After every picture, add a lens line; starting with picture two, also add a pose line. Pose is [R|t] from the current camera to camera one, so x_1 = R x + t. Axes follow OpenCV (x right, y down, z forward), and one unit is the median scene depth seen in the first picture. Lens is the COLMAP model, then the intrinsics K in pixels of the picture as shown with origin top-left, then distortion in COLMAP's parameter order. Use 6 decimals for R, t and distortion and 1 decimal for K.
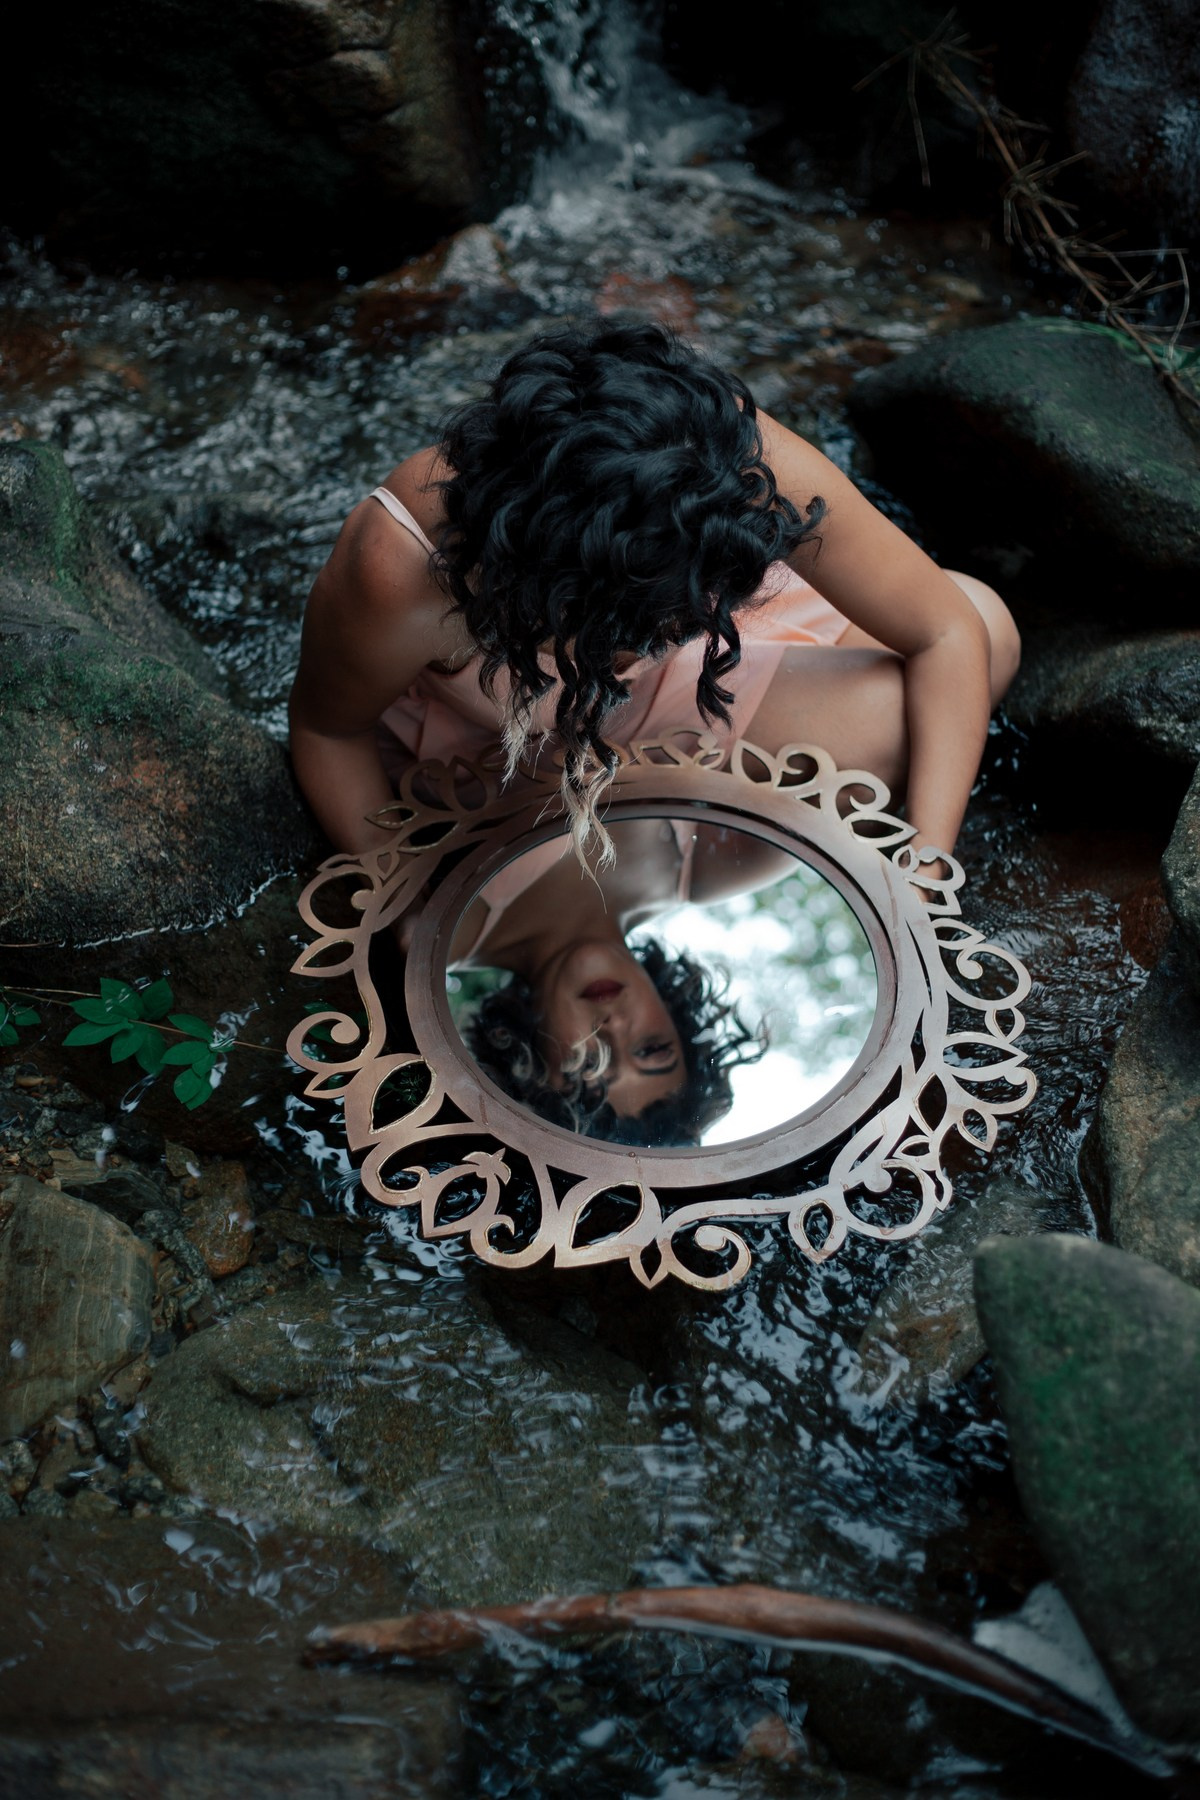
lens RADIAL K [[2598.3, 0, 600.0], [0, 2598.3, 900.0], [0, 0, 1]] dist [-0.085399, -0.087890]
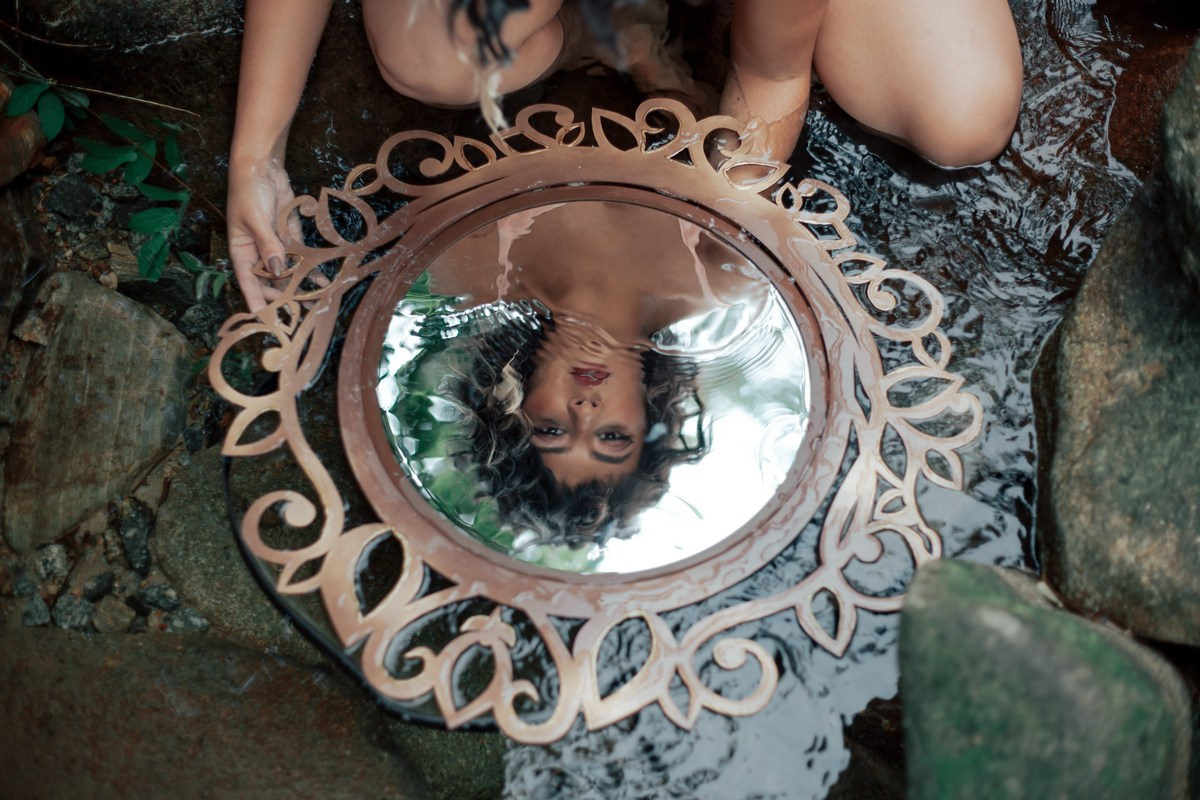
lens RADIAL K [[1732.2, 0, 600.0], [0, 1732.2, 400.0], [0, 0, 1]] dist [-0.085399, -0.087890]
pose [[0.994735, 0.088693, -0.051340, 0.041903], [-0.061137, 0.915653, 0.397293, -0.144616], [0.082247, -0.392063, 0.916254, 0.308274]]
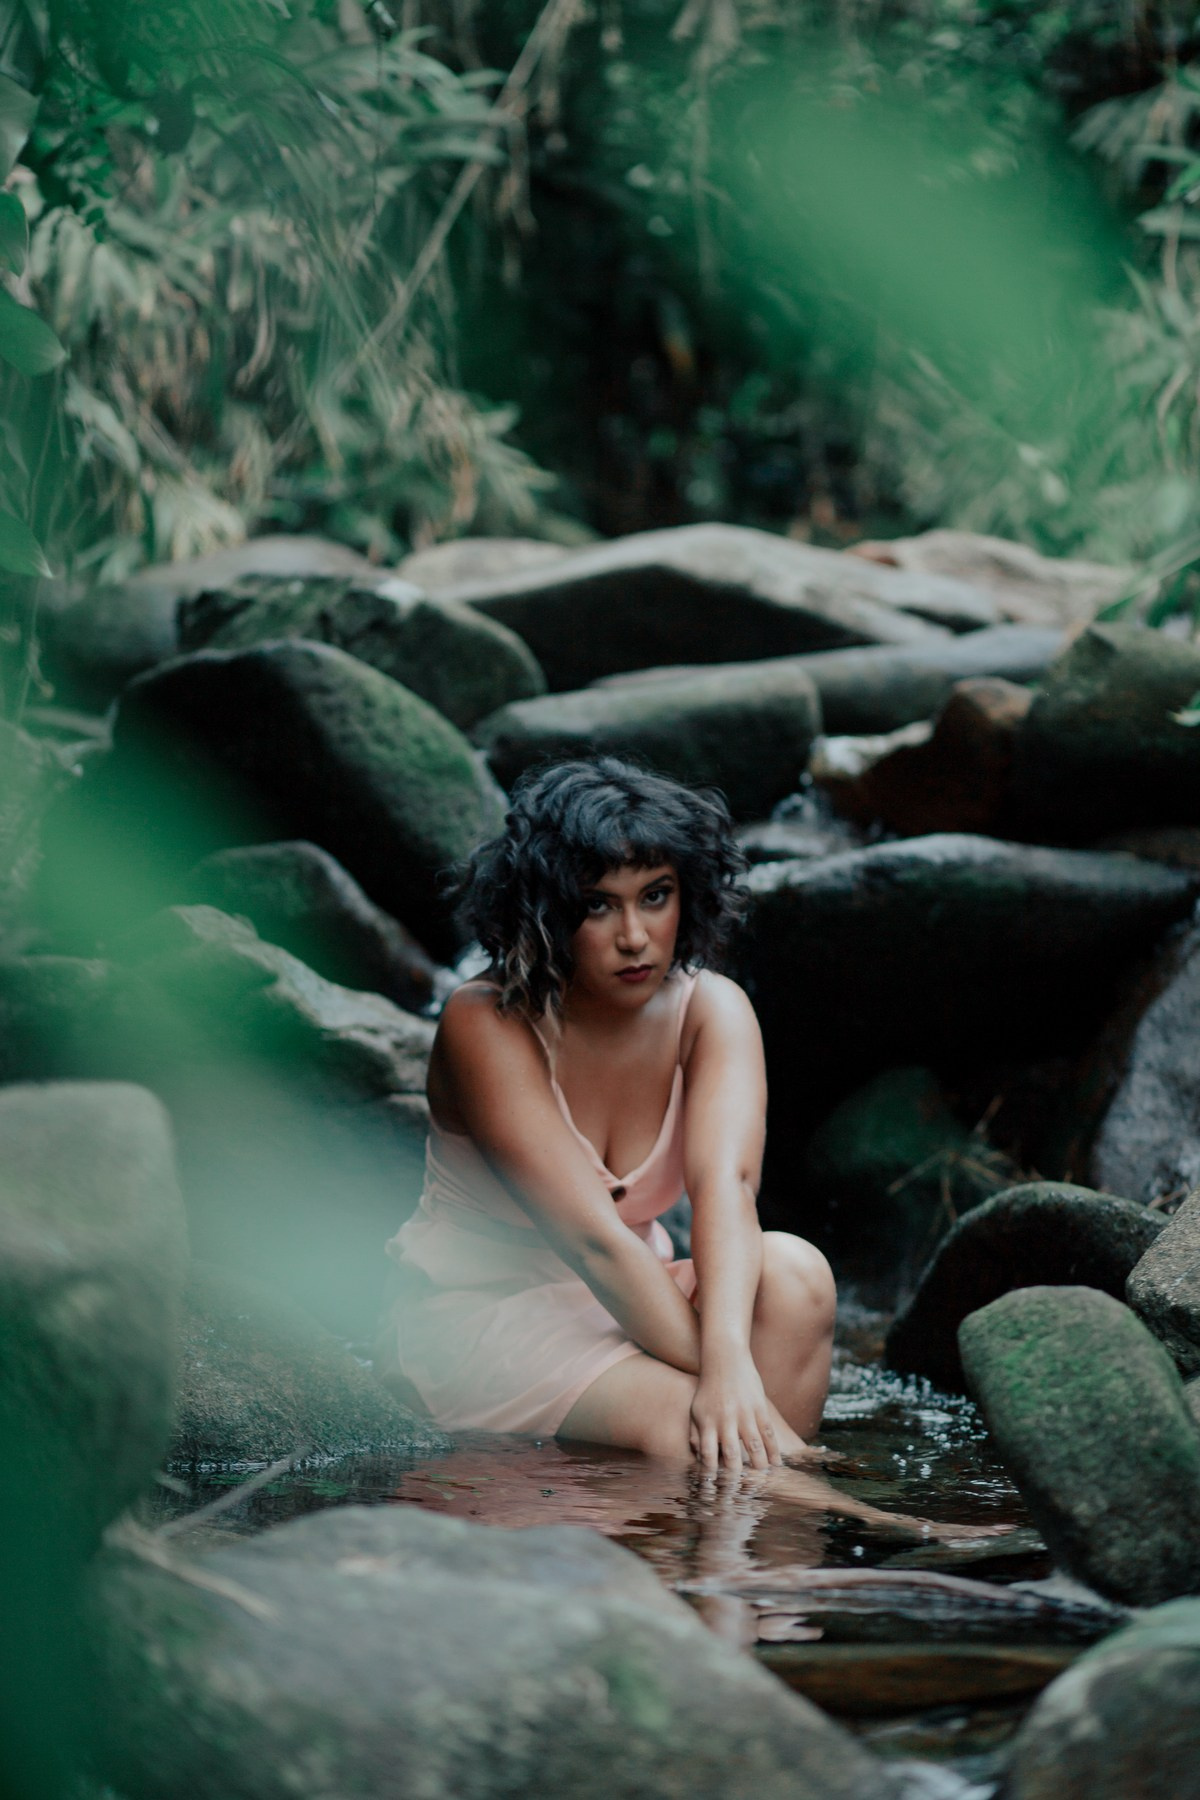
lens RADIAL K [[4239.1, 0, 600.0], [0, 4239.1, 900.0], [0, 0, 1]] dist [-0.046705, -1.134124]
pose [[0.999988, -0.002935, 0.003807, -0.033265], [0.004644, 0.794364, -0.607424, 0.945221], [-0.001241, 0.607434, 0.794369, -0.620907]]
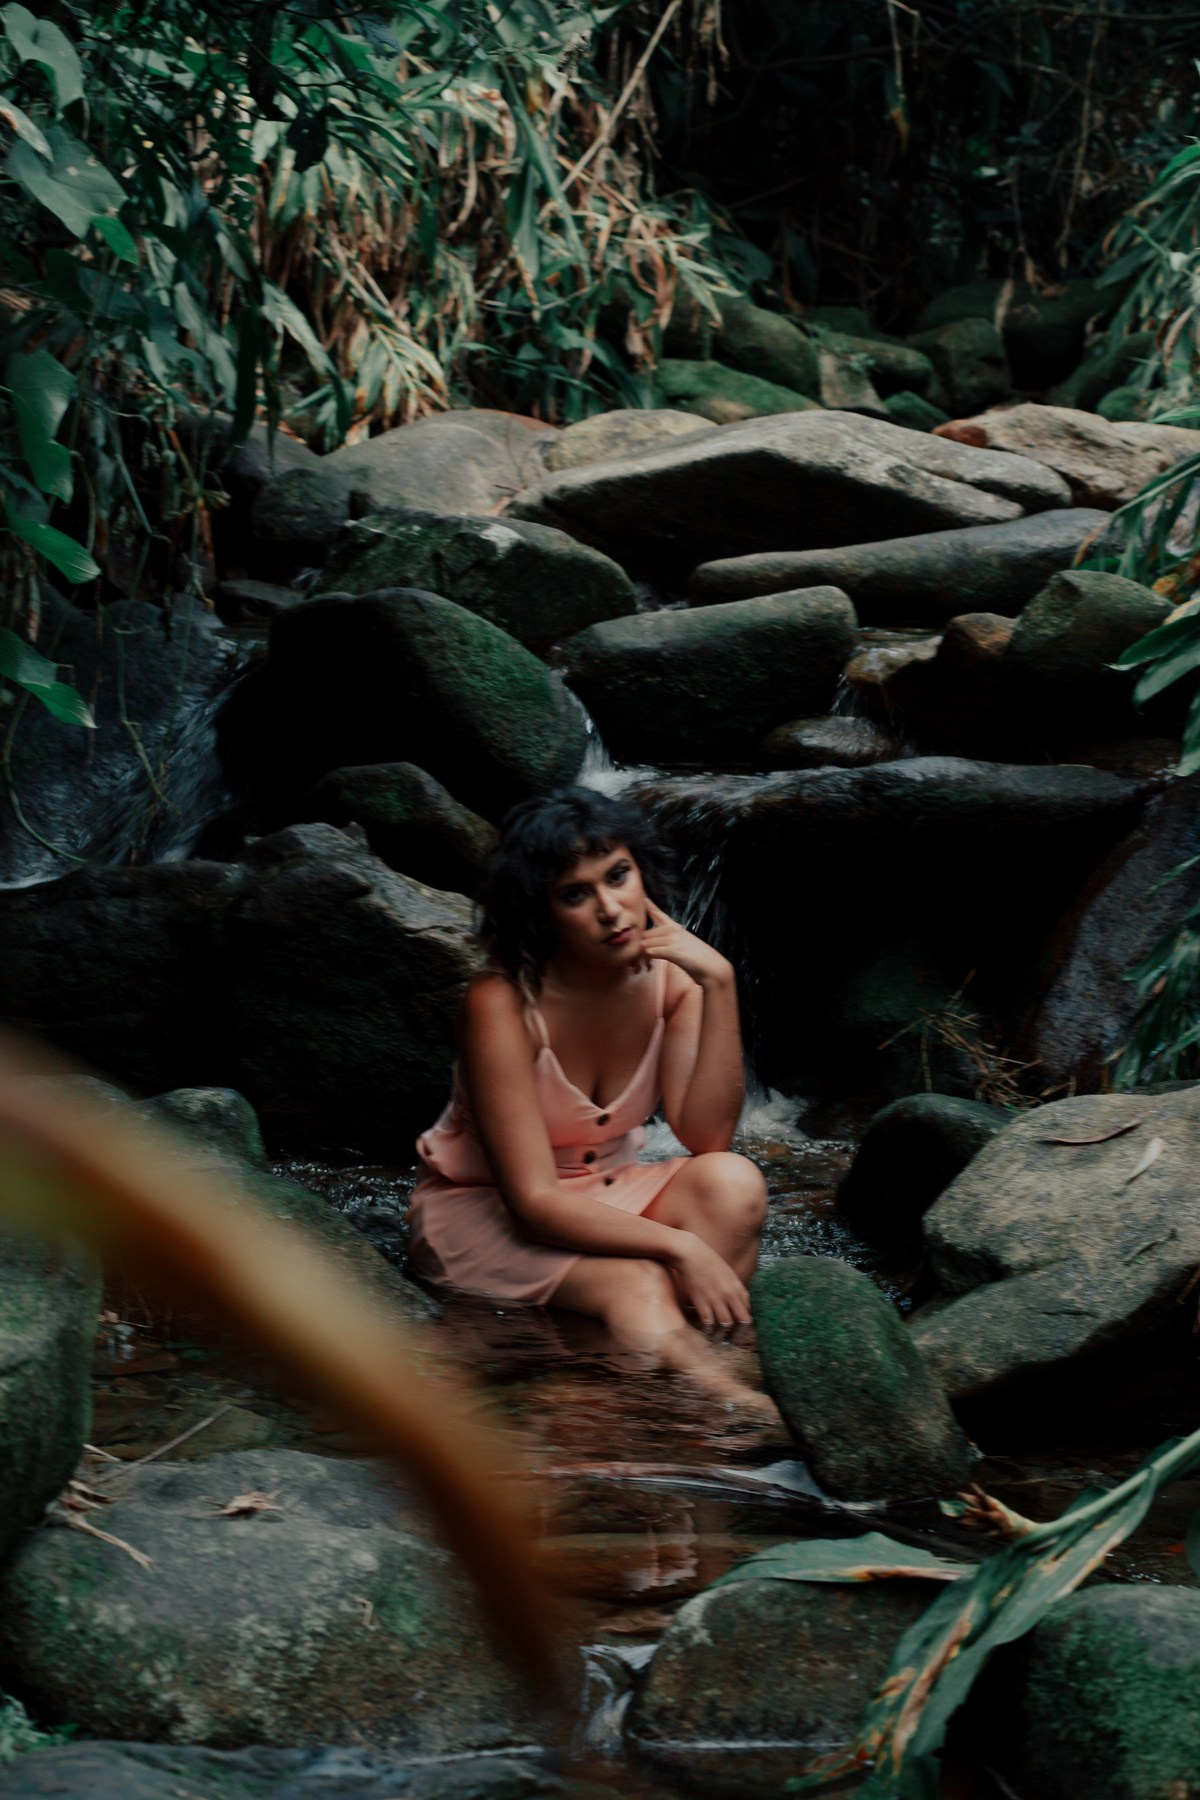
lens RADIAL K [[4166.0, 0, 600.0], [0, 4166.0, 900.0], [0, 0, 1]] dist [-0.079235, -0.545133]
pose [[0.996074, 0.000256, -0.088522, 0.221766], [-0.046417, 0.853012, -0.519824, 1.057405], [0.075377, 0.521892, 0.849675, -1.191957]]
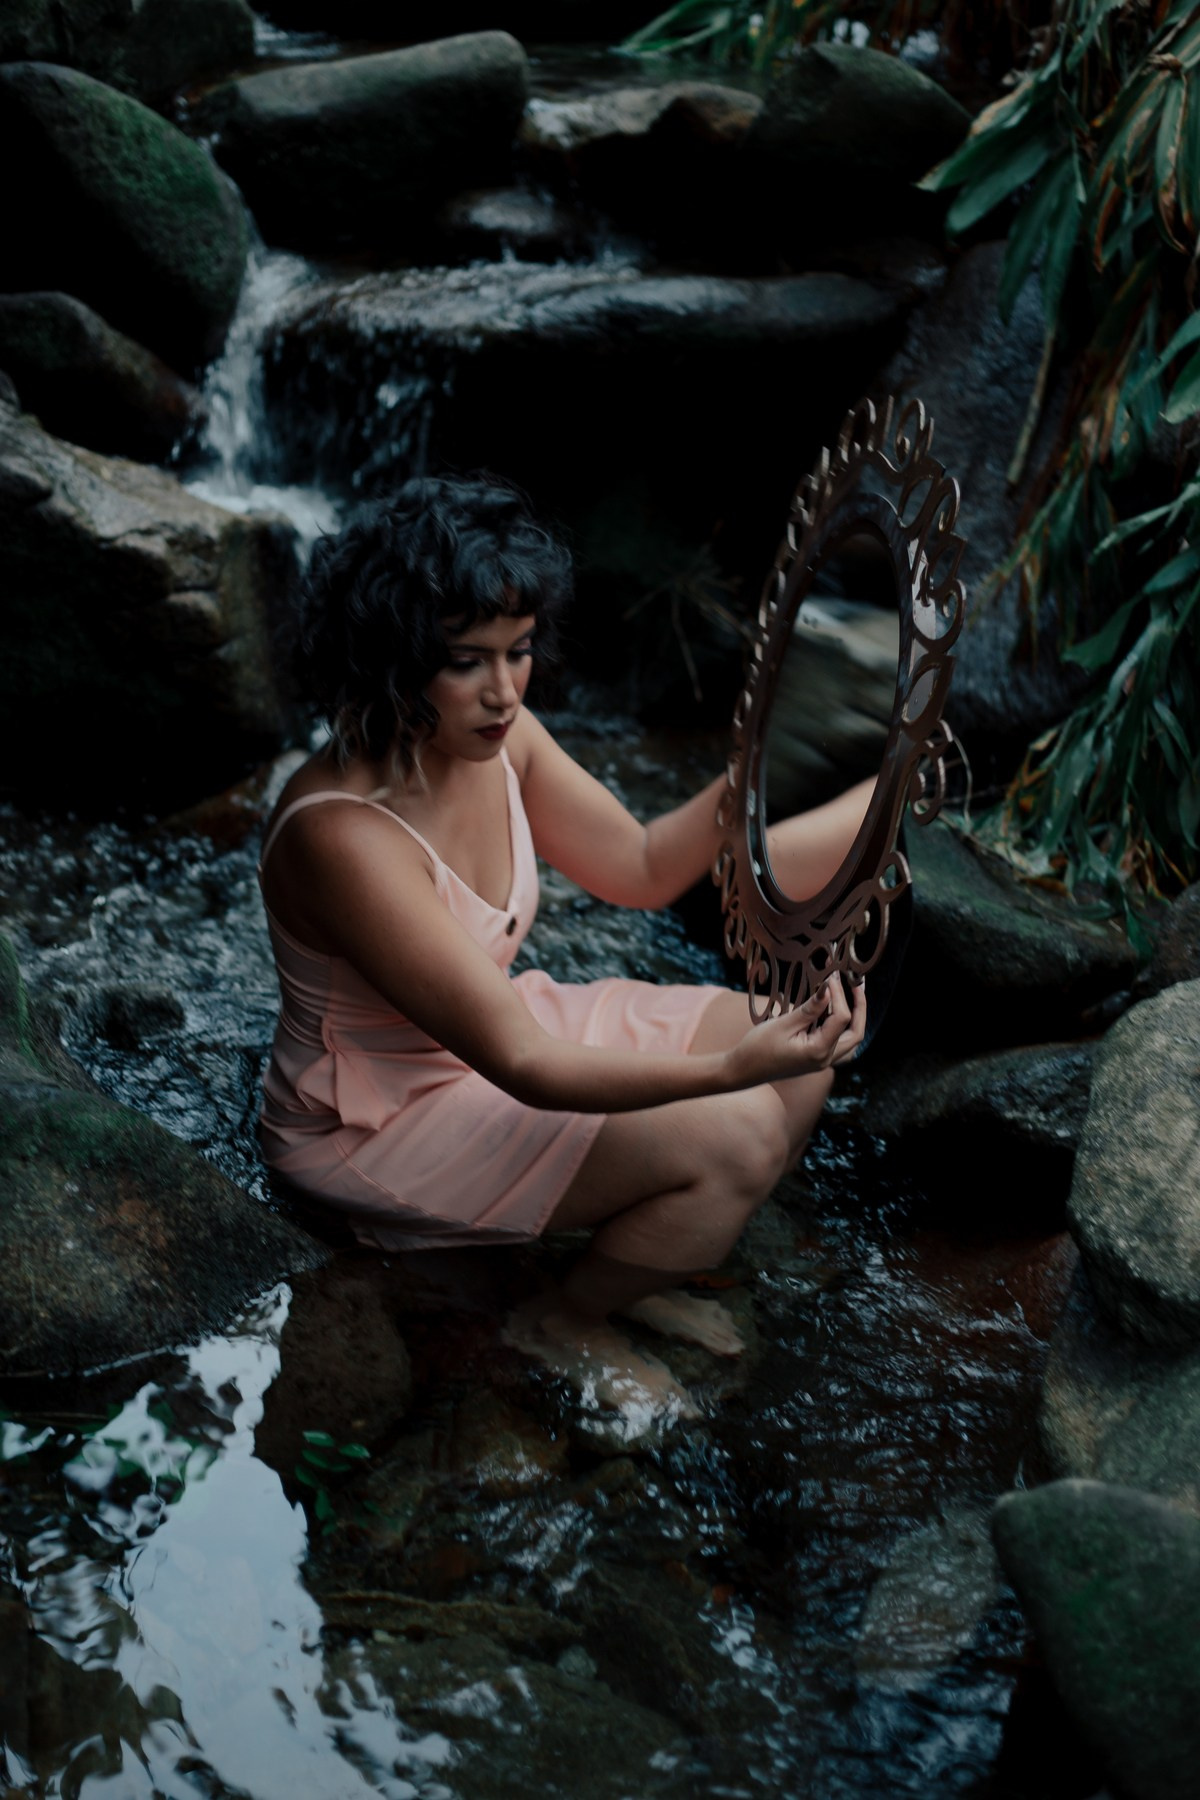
lens RADIAL K [[2774.9, 0, 610.3], [0, 2774.9, 926.9], [0, 0, 1]] dist [-0.089045, -0.077605]
pose [[0.985900, -0.046138, 0.160851, -0.161236], [0.079958, 0.974292, -0.210624, 0.096820], [-0.146998, 0.220516, 0.964243, -0.175262]]
